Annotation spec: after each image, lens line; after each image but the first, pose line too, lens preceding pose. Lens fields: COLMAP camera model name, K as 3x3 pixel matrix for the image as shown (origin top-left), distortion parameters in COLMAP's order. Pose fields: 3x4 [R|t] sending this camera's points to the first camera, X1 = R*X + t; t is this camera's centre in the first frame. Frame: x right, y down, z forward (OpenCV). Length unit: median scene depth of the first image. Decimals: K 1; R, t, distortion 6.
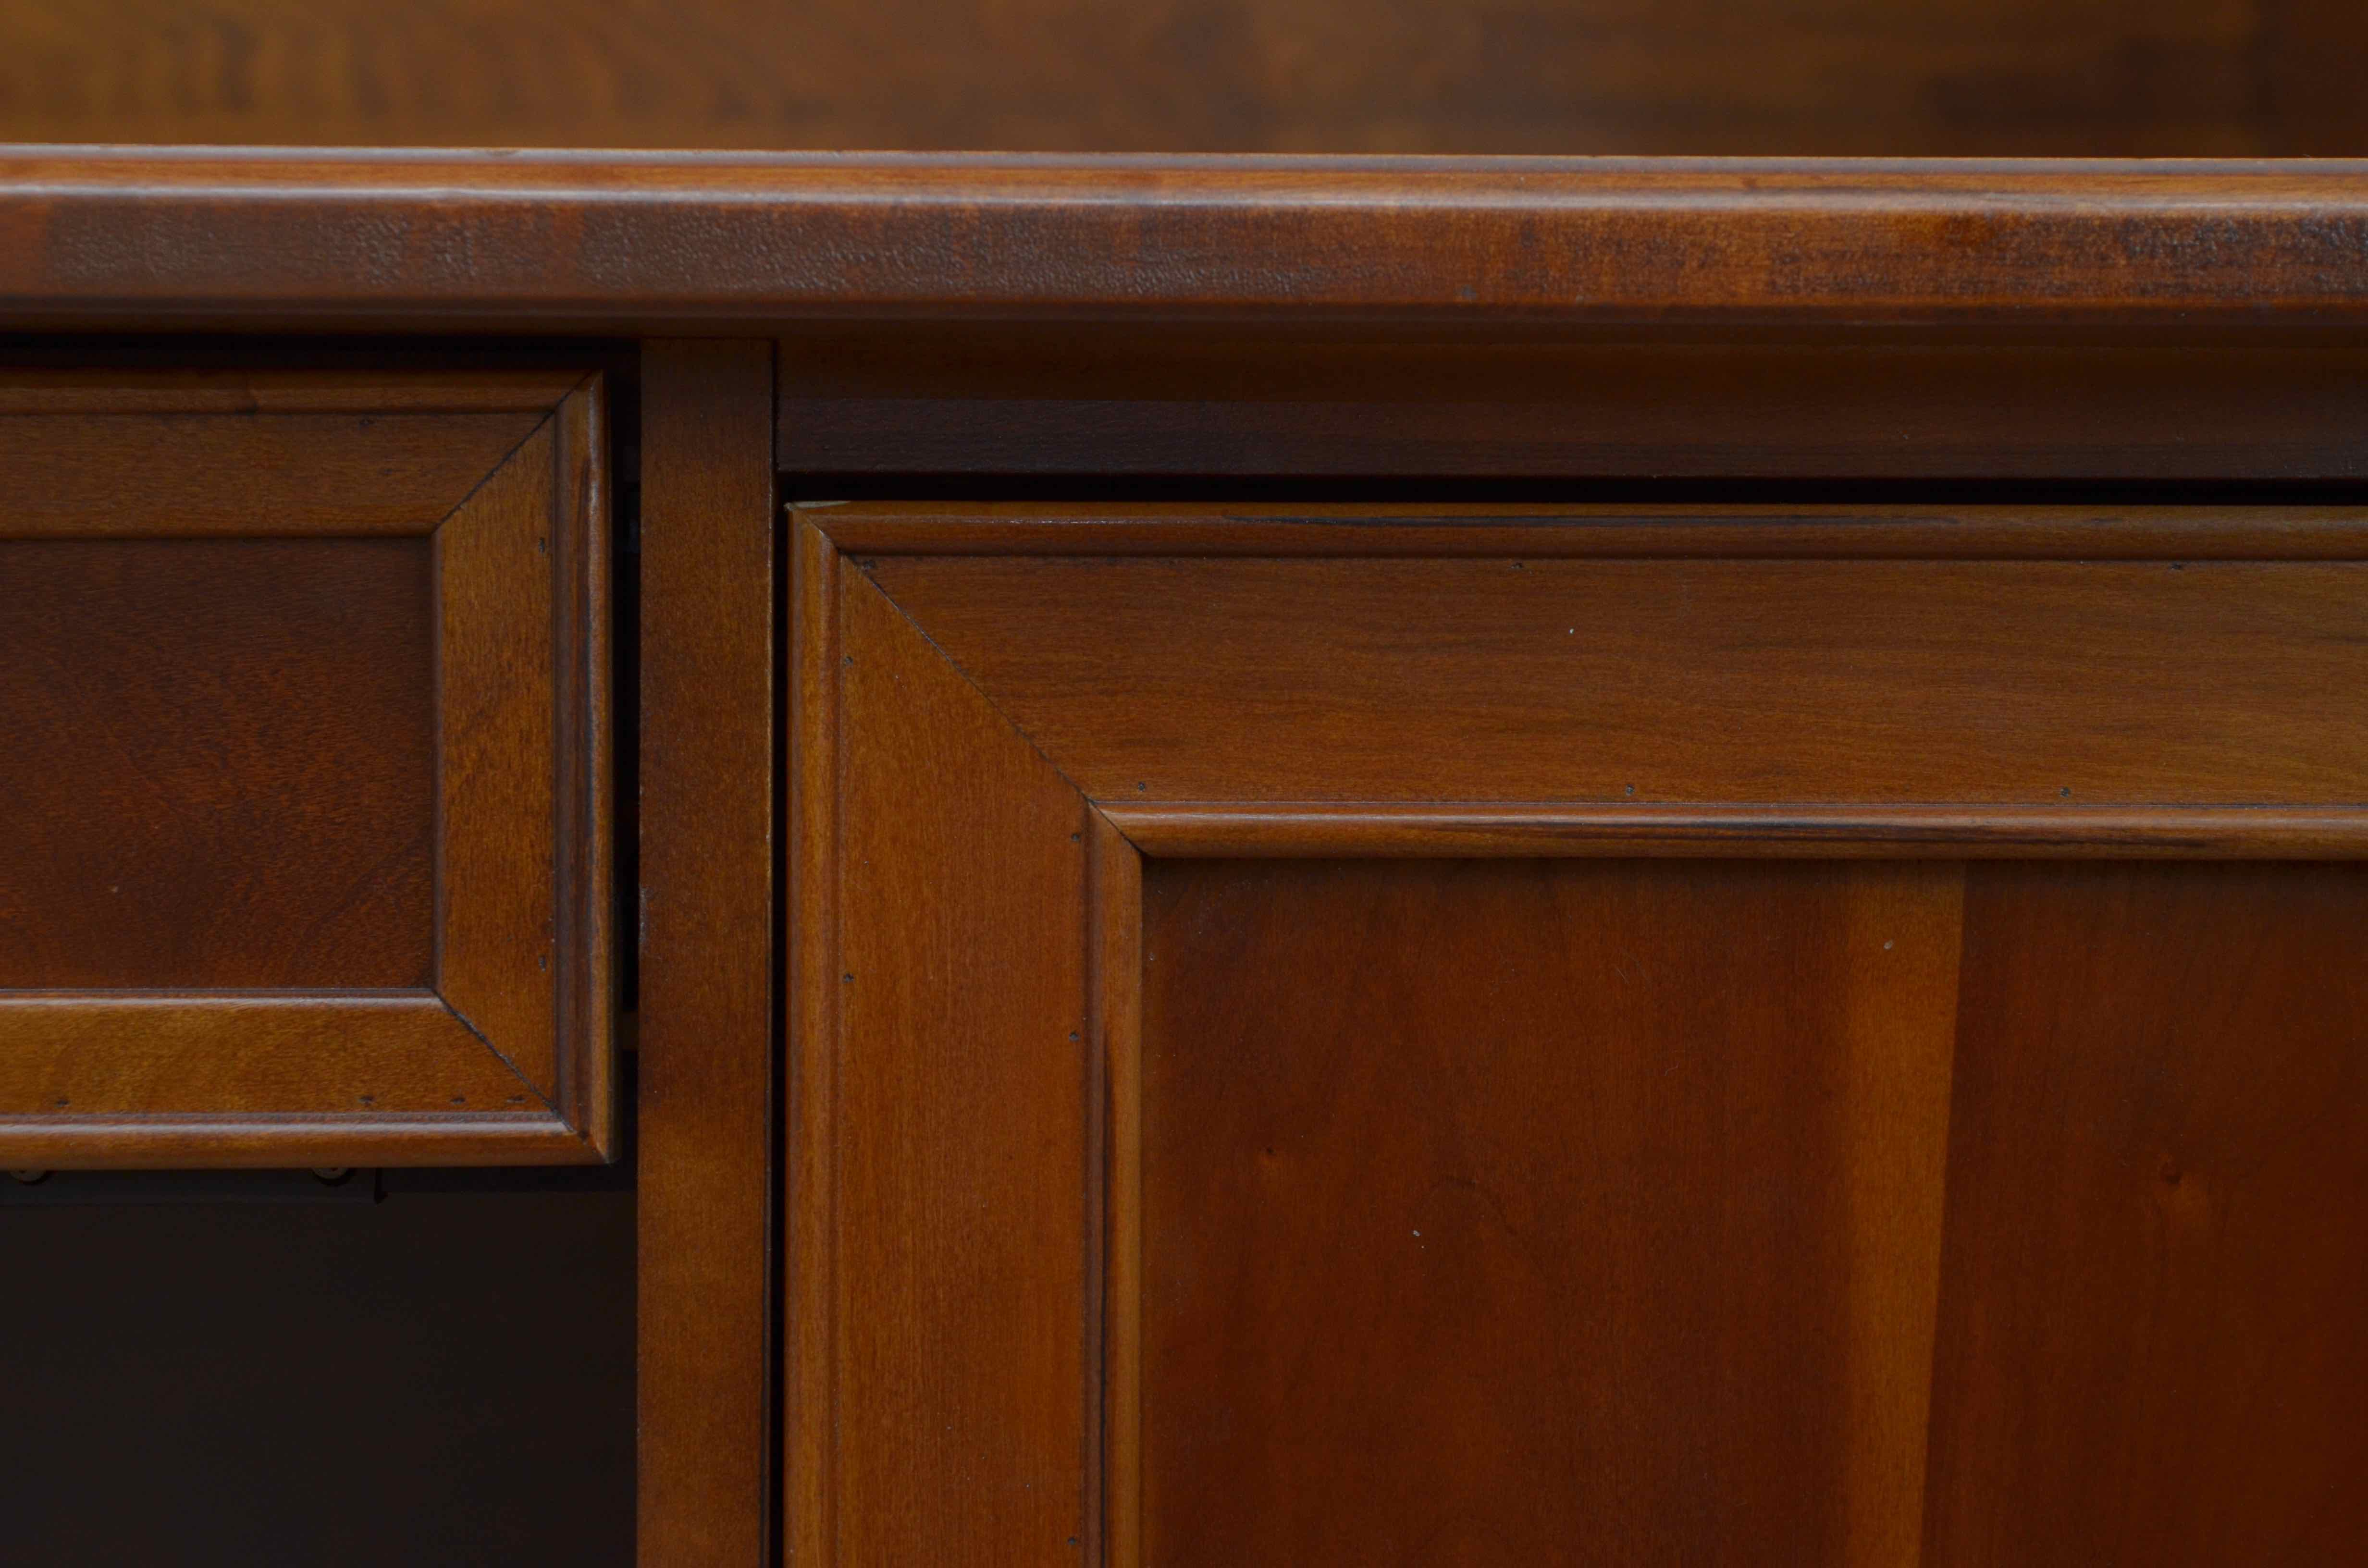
lens RADIAL K [[6104.6, 0, 1184.2], [0, 6104.6, 789.5], [0, 0, 1]] dist [0.245360, 0.000000]
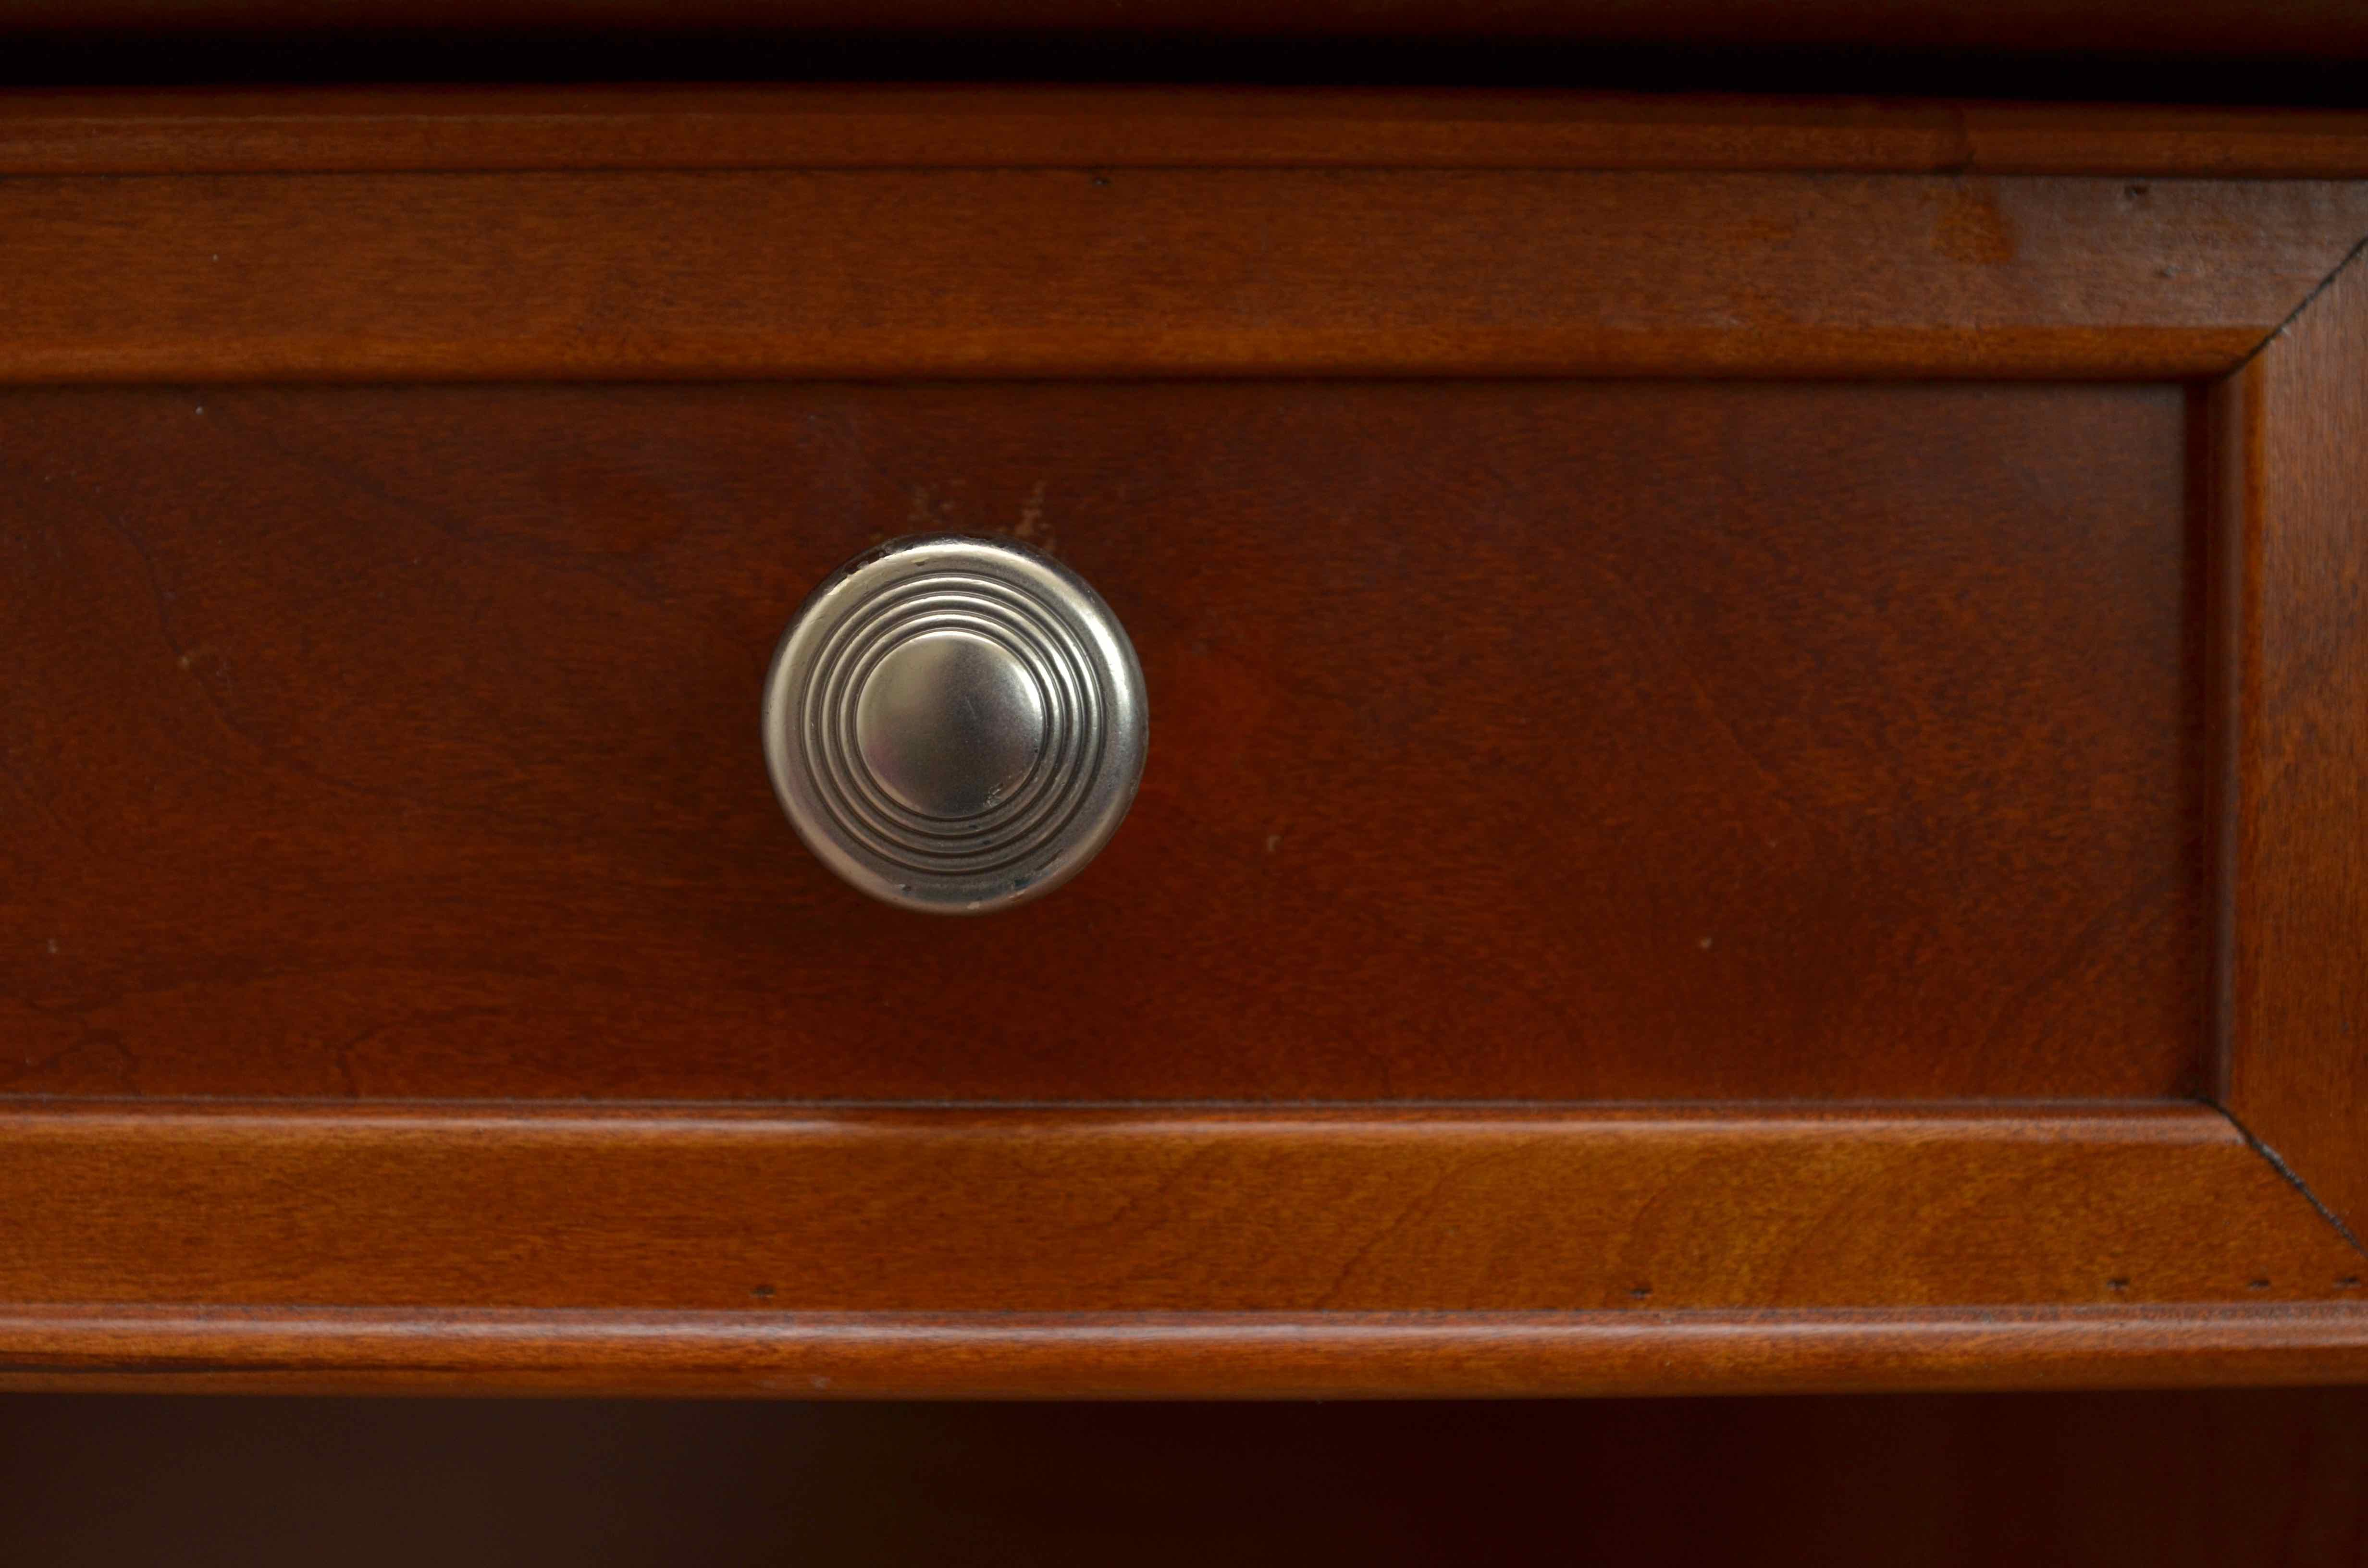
lens RADIAL K [[2840.3, 0, 1184.2], [0, 2840.3, 776.7], [0, 0, 1]] dist [-0.090119, 0.000000]
pose [[0.999234, 0.004054, 0.038912, -0.239281], [-0.005566, 0.999230, 0.038836, -0.011524], [-0.038725, -0.039023, 0.998488, 0.720734]]
